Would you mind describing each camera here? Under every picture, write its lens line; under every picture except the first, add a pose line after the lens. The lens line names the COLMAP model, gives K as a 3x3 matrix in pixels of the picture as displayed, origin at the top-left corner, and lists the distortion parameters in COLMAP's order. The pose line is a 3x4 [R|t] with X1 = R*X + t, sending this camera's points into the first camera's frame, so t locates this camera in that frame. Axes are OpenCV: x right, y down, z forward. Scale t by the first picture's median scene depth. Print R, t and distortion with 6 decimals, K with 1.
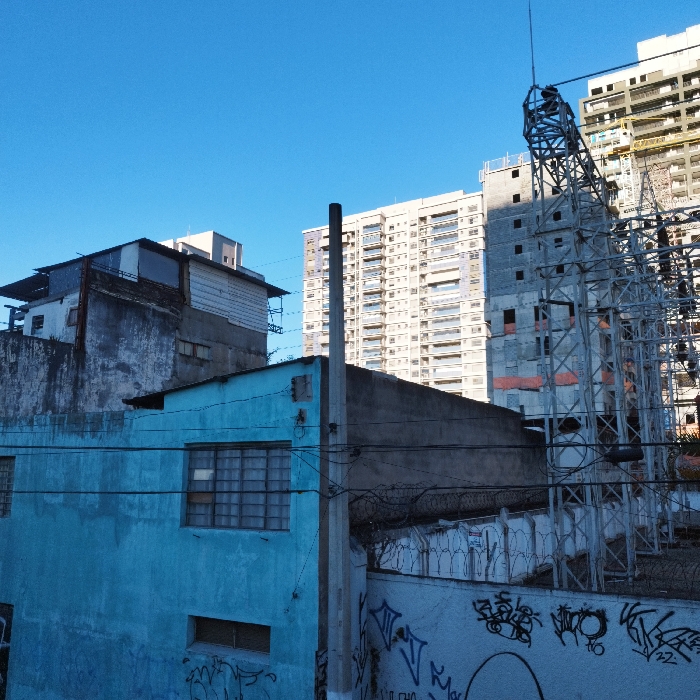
lens RADIAL K [[660.6, 0, 351.0], [0, 660.6, 349.5], [0, 0, 1]] dist [-0.019572, 0.000000]
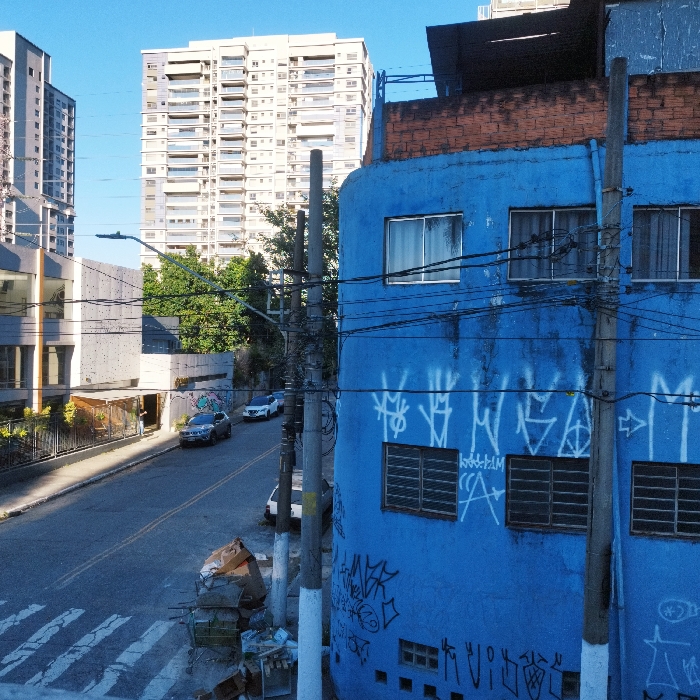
lens RADIAL K [[660.6, 0, 348.5], [0, 660.6, 350.3], [0, 0, 1]] dist [-0.019572, 0.000000]
pose [[0.930729, 0.011778, 0.365519, -0.139741], [-0.086446, 0.978242, 0.188599, 0.010910], [-0.355345, -0.207132, 0.911497, 0.089269]]
